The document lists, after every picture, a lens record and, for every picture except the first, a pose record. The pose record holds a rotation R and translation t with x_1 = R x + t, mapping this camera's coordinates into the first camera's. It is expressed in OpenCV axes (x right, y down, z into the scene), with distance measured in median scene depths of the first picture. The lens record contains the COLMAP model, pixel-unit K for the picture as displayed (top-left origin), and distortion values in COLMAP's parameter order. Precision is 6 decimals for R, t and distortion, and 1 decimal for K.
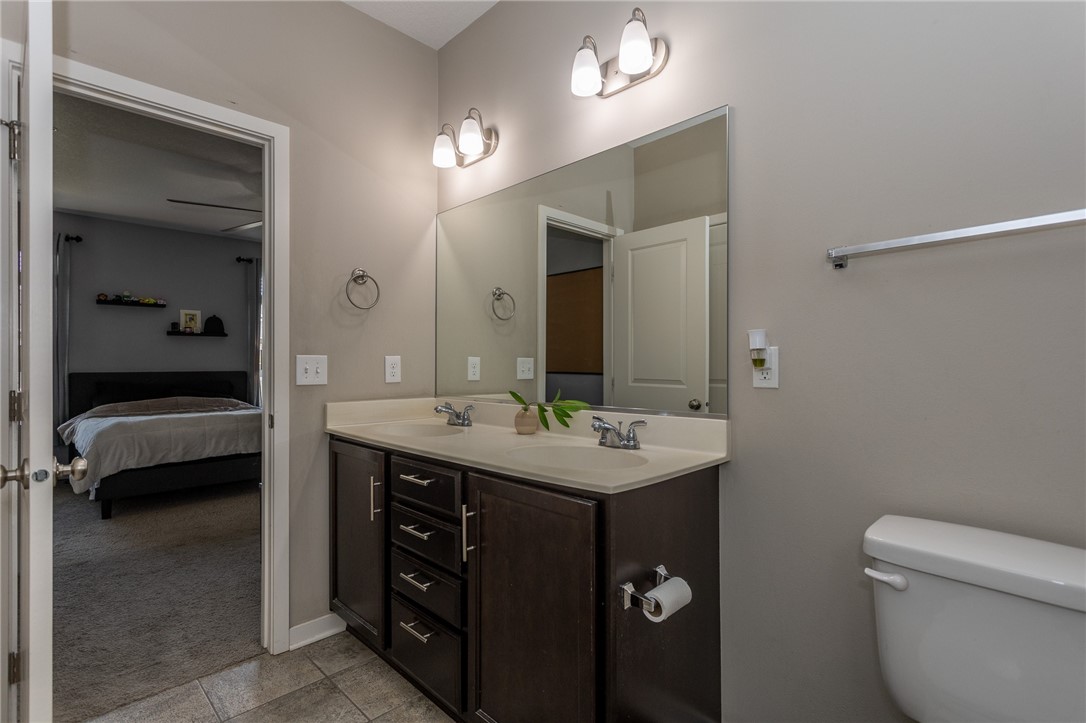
lens RADIAL K [[515.1, 0, 543.0], [0, 515.1, 362.5], [0, 0, 1]] dist [-0.002220, 0.000403]
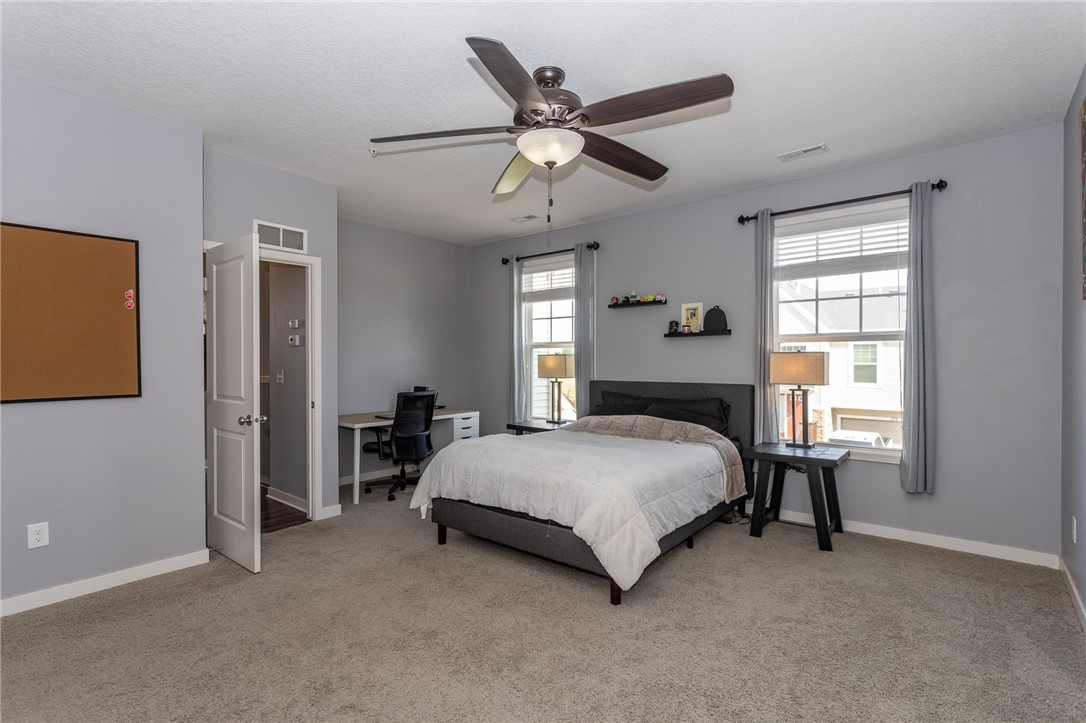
lens RADIAL K [[515.1, 0, 543.4], [0, 515.1, 363.0], [0, 0, 1]] dist [-0.002220, 0.000403]
pose [[0.092622, 0.007869, -0.995670, 0.065496], [0.006321, 0.999944, 0.008490, -0.020663], [0.995681, -0.007080, 0.092567, 0.727997]]
